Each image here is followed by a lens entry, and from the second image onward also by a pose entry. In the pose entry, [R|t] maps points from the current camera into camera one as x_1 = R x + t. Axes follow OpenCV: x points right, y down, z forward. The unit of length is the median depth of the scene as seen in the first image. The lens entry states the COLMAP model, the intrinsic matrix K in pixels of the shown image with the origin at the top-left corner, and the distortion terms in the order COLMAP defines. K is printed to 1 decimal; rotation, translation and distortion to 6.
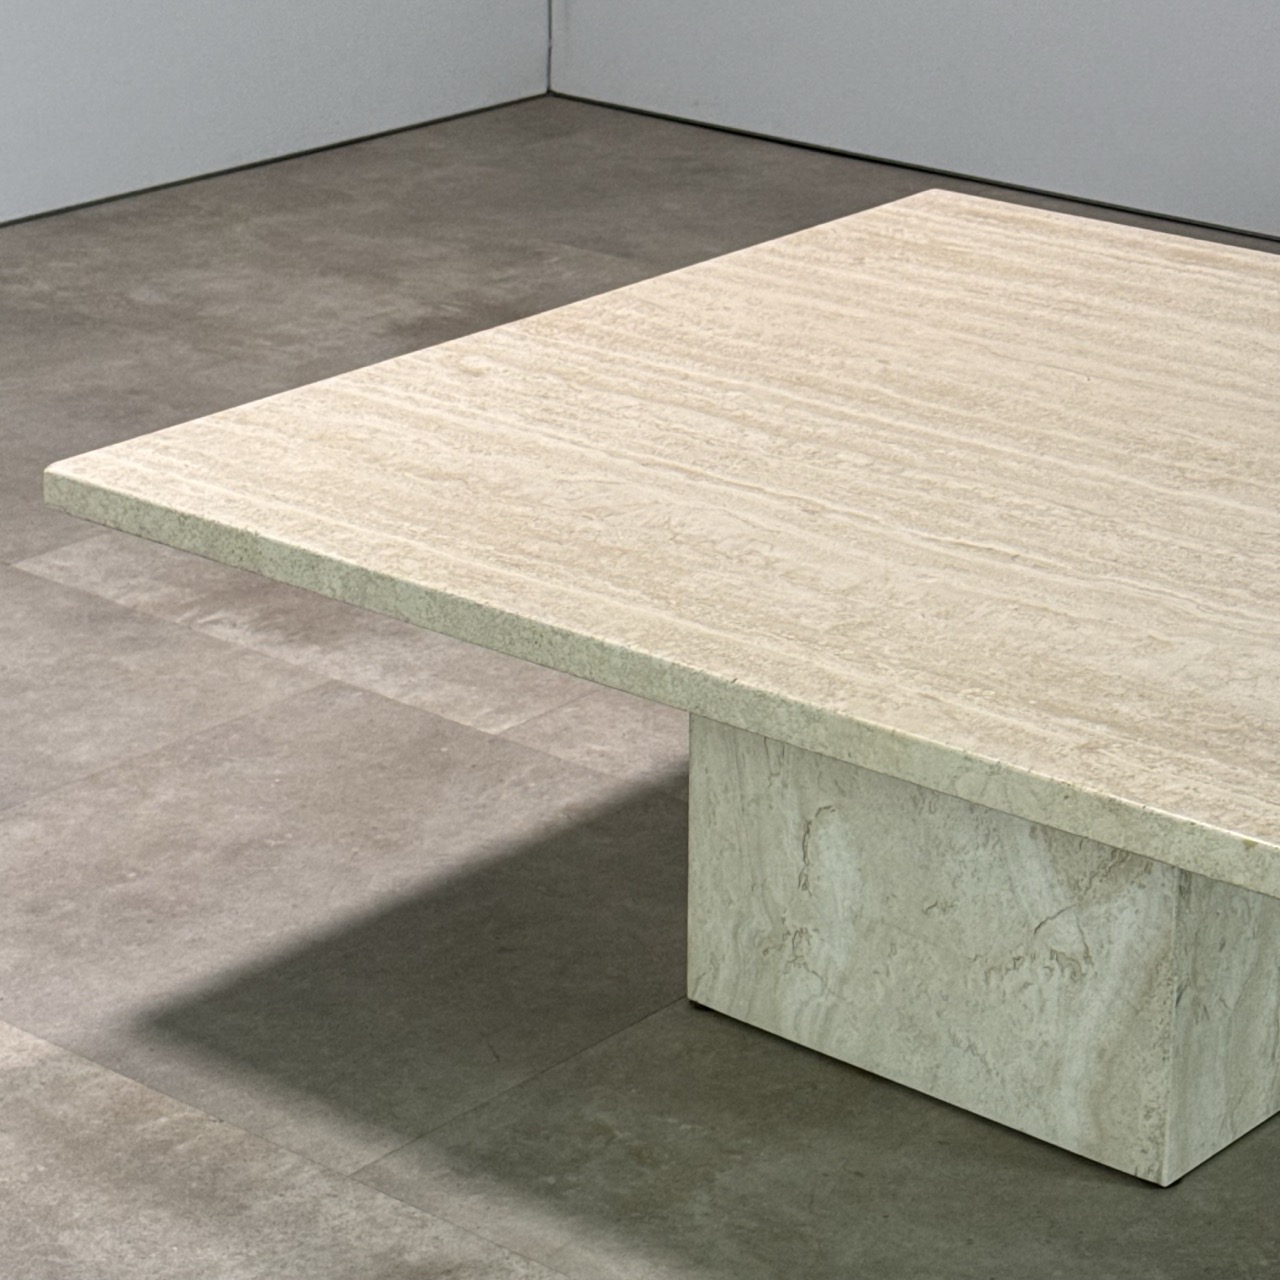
lens RADIAL K [[3624.3, 0, 646.6], [0, 3624.3, 645.5], [0, 0, 1]] dist [0.138457, 0.000000]
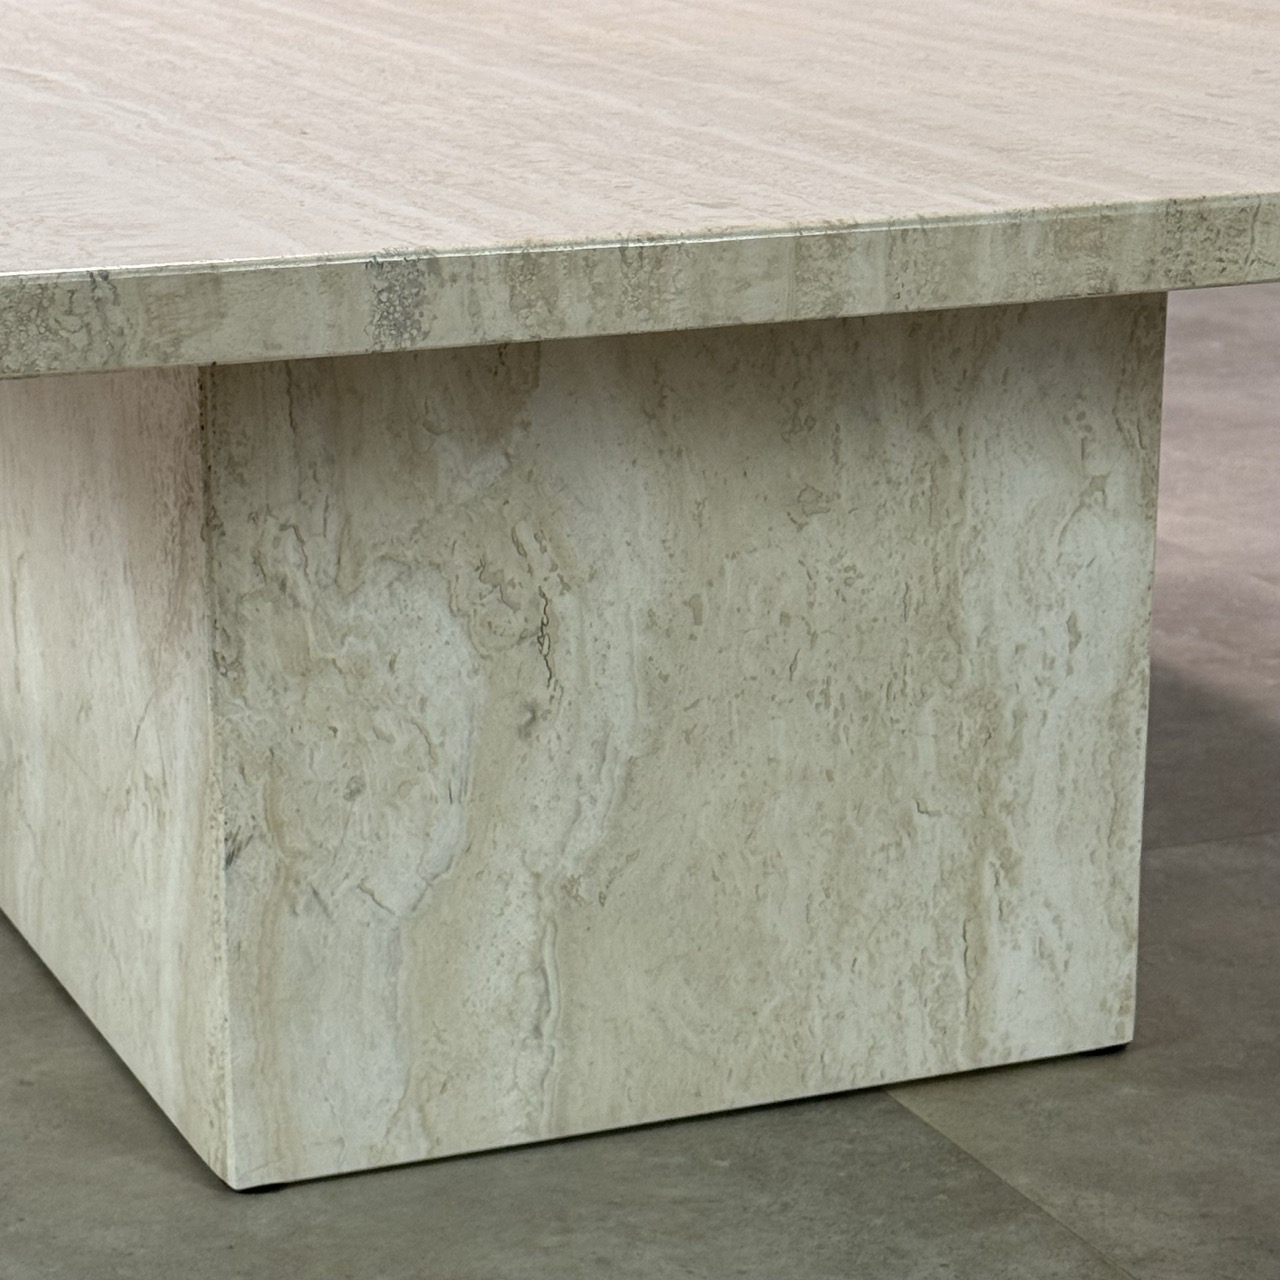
lens RADIAL K [[3720.9, 0, 631.1], [0, 3720.9, 638.5], [0, 0, 1]] dist [0.125436, 0.000000]
pose [[0.898389, 0.111655, -0.424770, 0.433954], [-0.156475, 0.985053, -0.072013, 0.090632], [0.410381, 0.131162, 0.902432, 0.449550]]
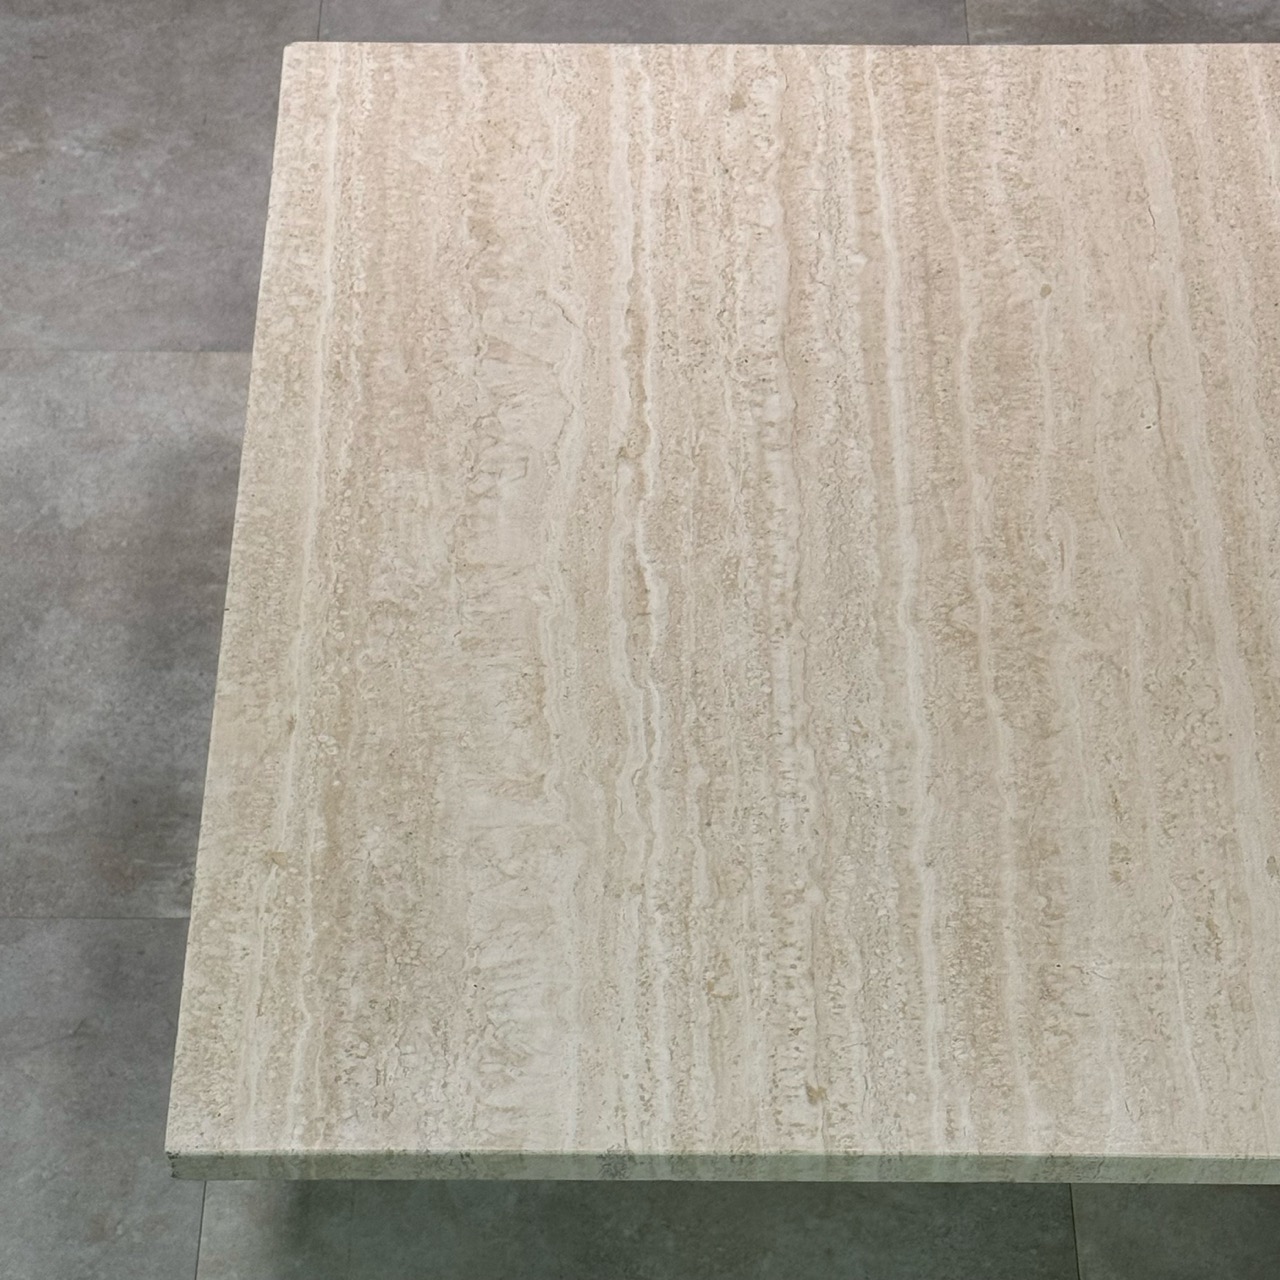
lens RADIAL K [[3561.7, 0, 641.4], [0, 3561.7, 649.0], [0, 0, 1]] dist [0.140936, 0.000000]
pose [[0.639114, 0.572306, -0.513809, 0.595607], [-0.274900, 0.793906, 0.542350, -0.539028], [0.718306, -0.205377, 0.664723, 0.283154]]
